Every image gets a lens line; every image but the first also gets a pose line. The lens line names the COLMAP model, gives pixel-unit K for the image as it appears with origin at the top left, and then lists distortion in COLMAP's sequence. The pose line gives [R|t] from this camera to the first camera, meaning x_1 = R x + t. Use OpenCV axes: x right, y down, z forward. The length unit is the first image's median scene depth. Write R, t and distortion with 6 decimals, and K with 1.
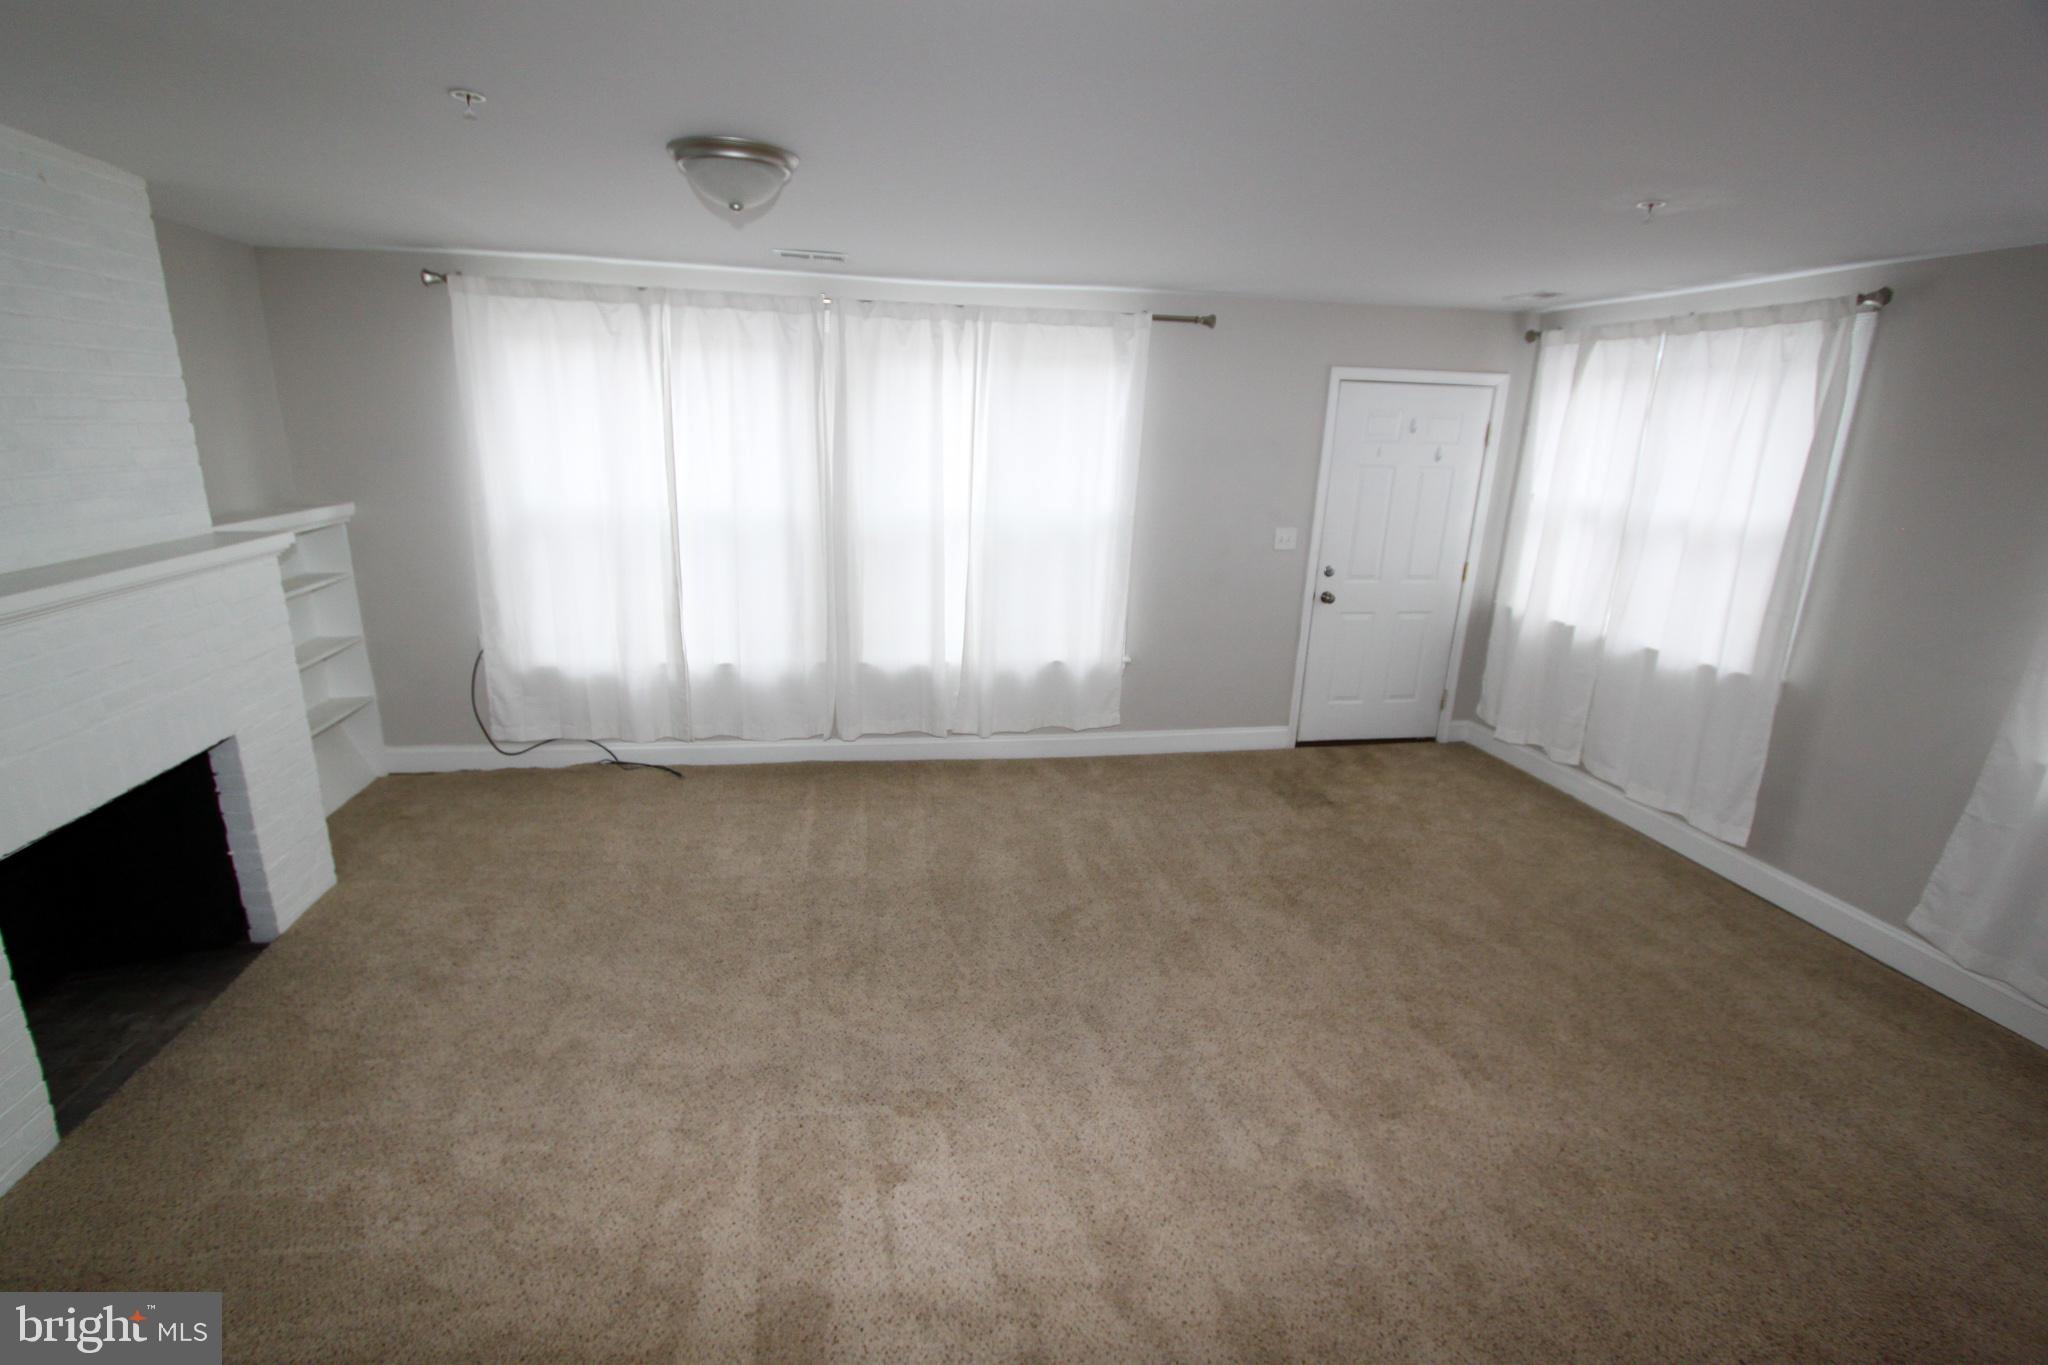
lens RADIAL K [[934.9, 0, 1005.1], [0, 934.9, 695.4], [0, 0, 1]] dist [-0.023578, 0.002055]
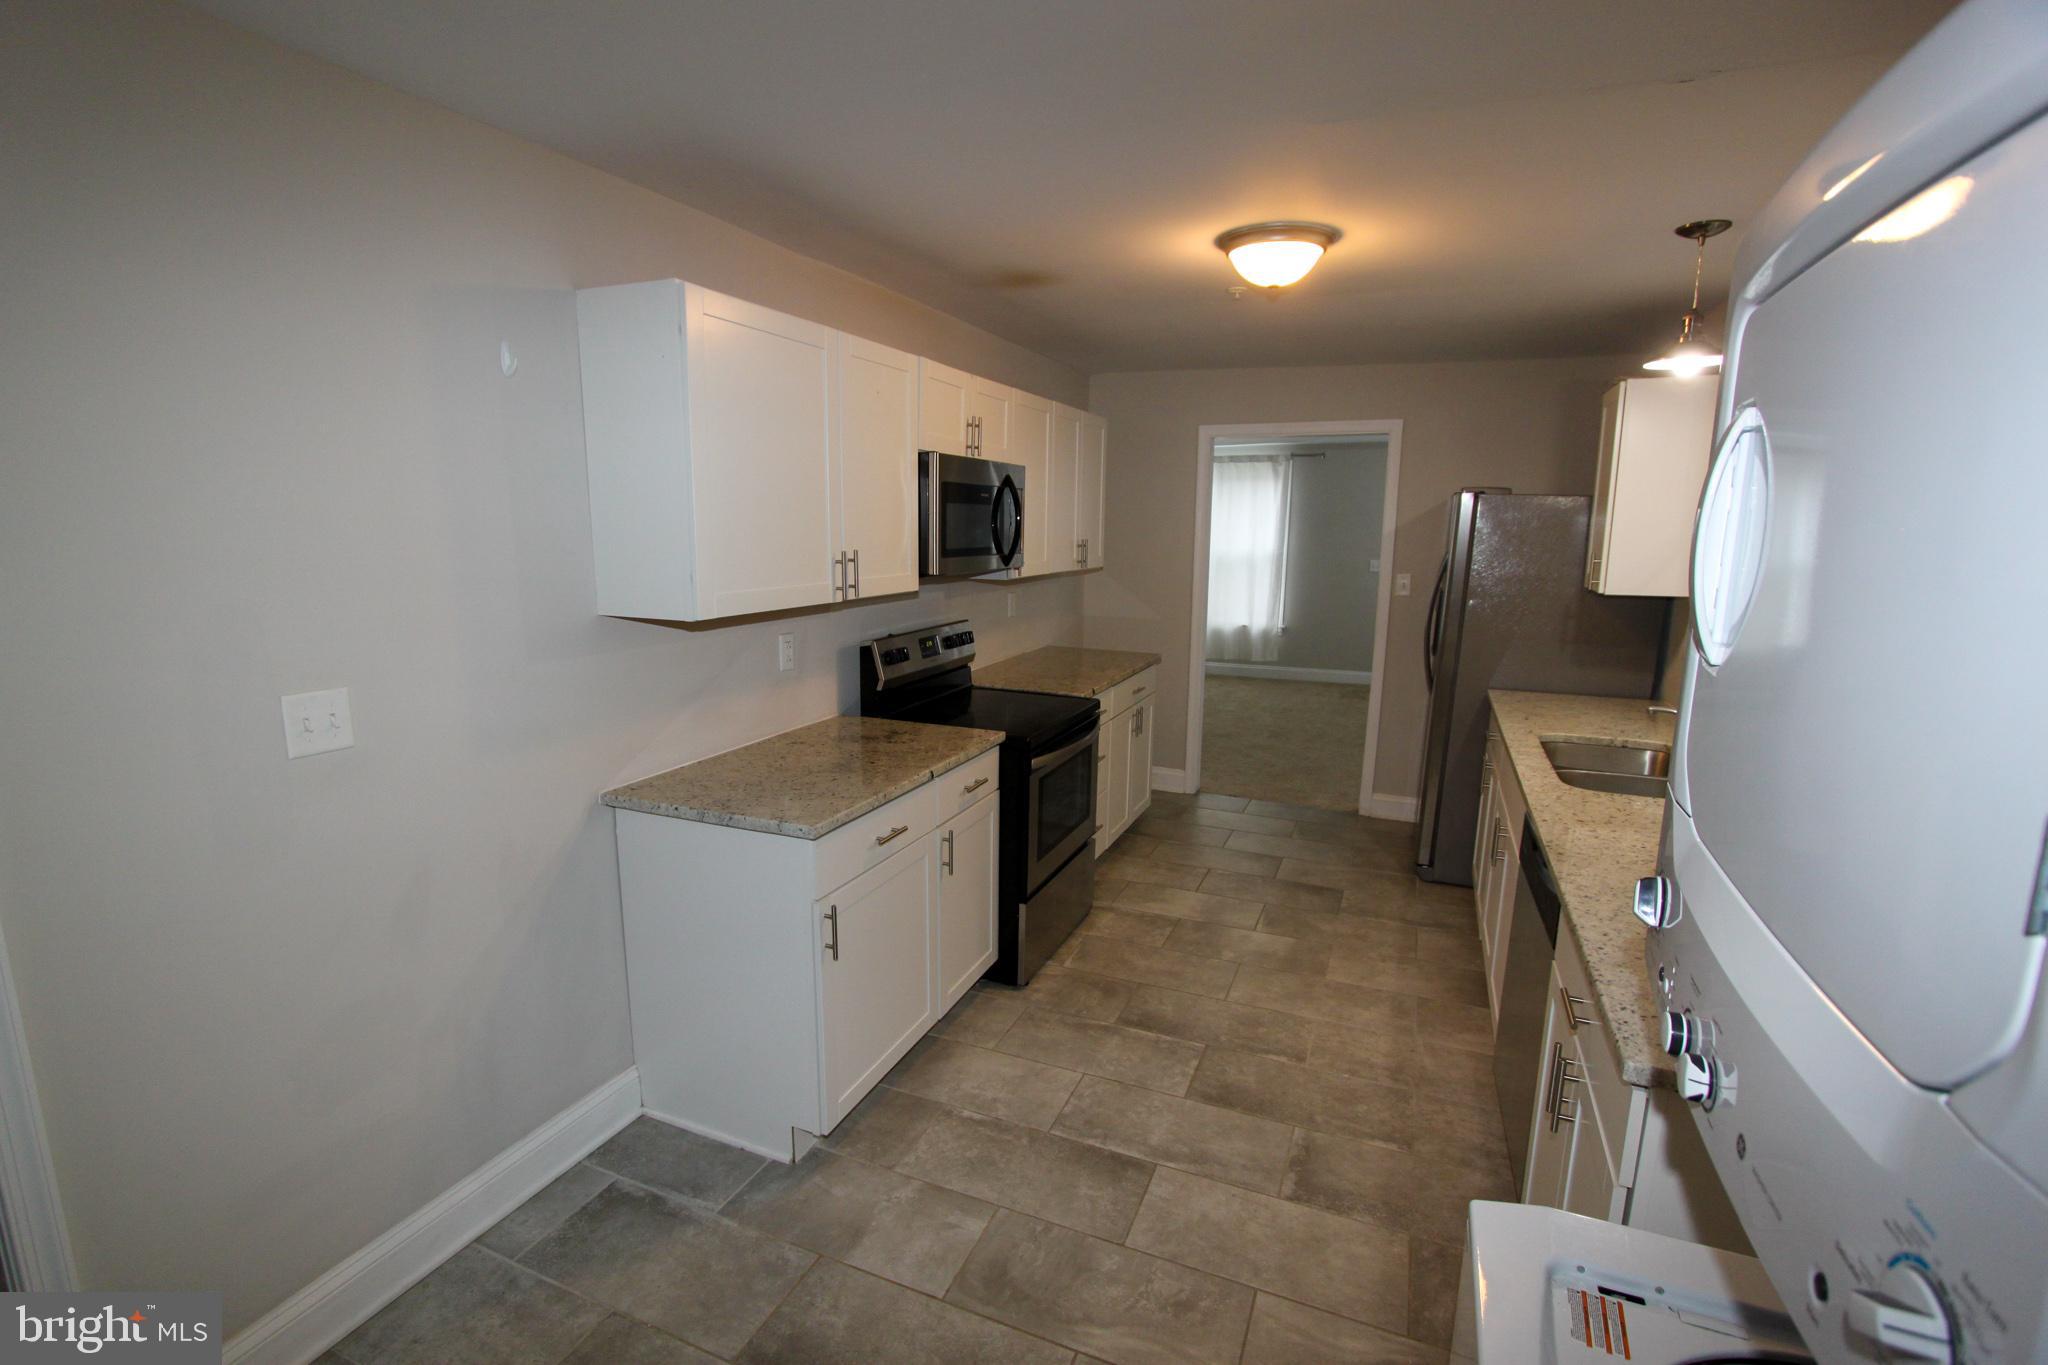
lens RADIAL K [[934.9, 0, 1005.1], [0, 934.9, 695.4], [0, 0, 1]] dist [-0.023578, 0.002055]
pose [[0.836834, 0.074471, -0.542368, 0.703154], [-0.135880, 0.987958, -0.073999, 0.320496], [0.530326, 0.135621, 0.836876, -0.892210]]
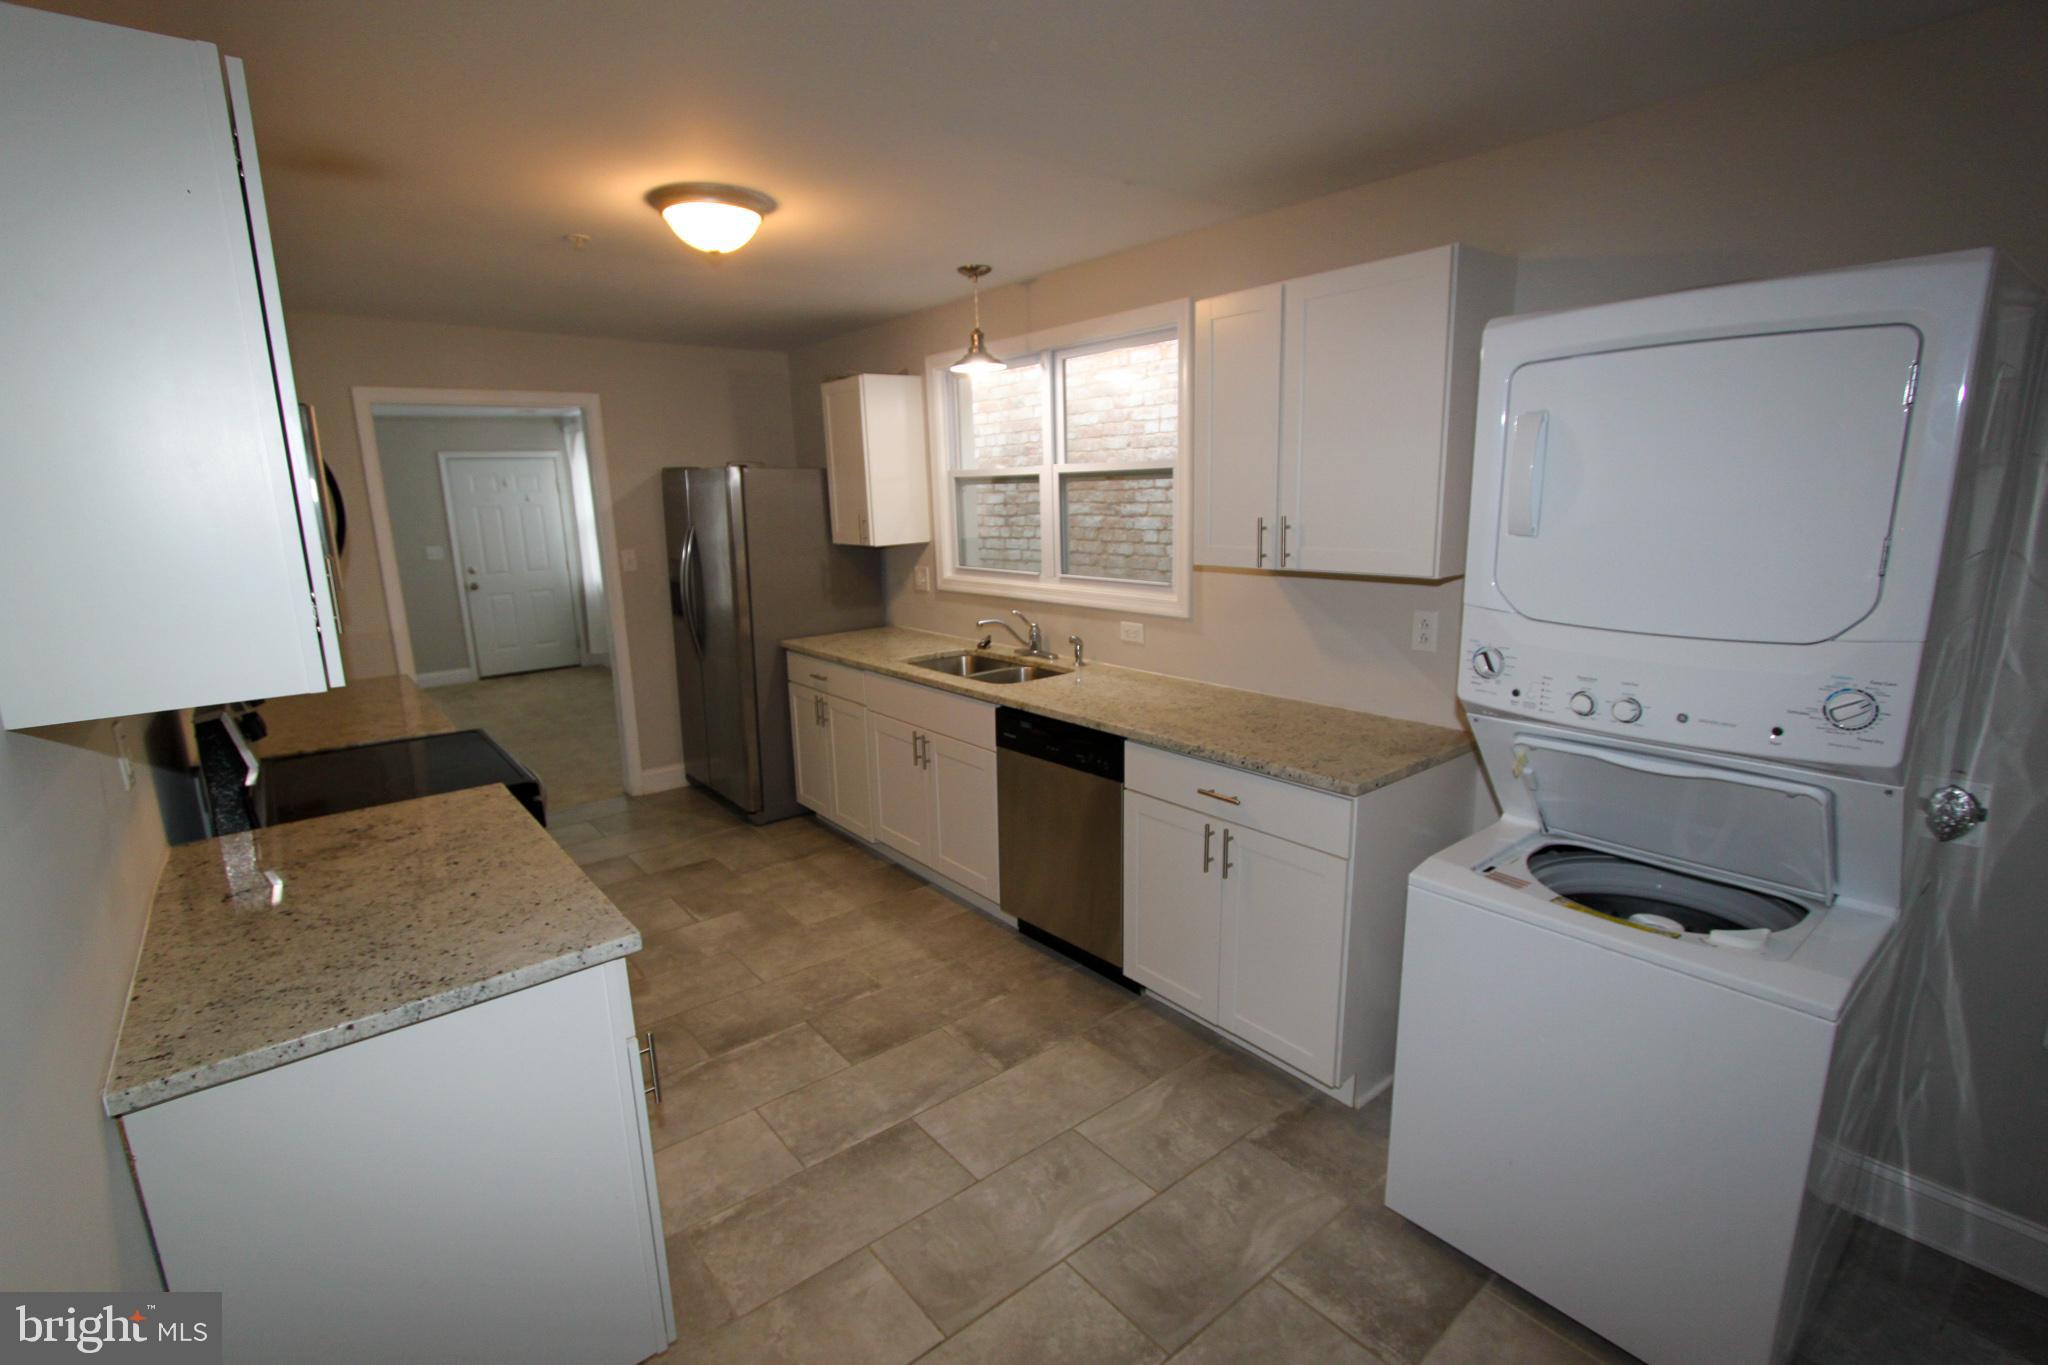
lens RADIAL K [[934.9, 0, 1005.1], [0, 934.9, 695.4], [0, 0, 1]] dist [-0.023578, 0.002055]
pose [[0.873581, -0.158379, 0.460188, 0.388637], [0.190427, 0.981415, -0.023724, 0.314724], [-0.447878, 0.108357, 0.887505, -0.901201]]
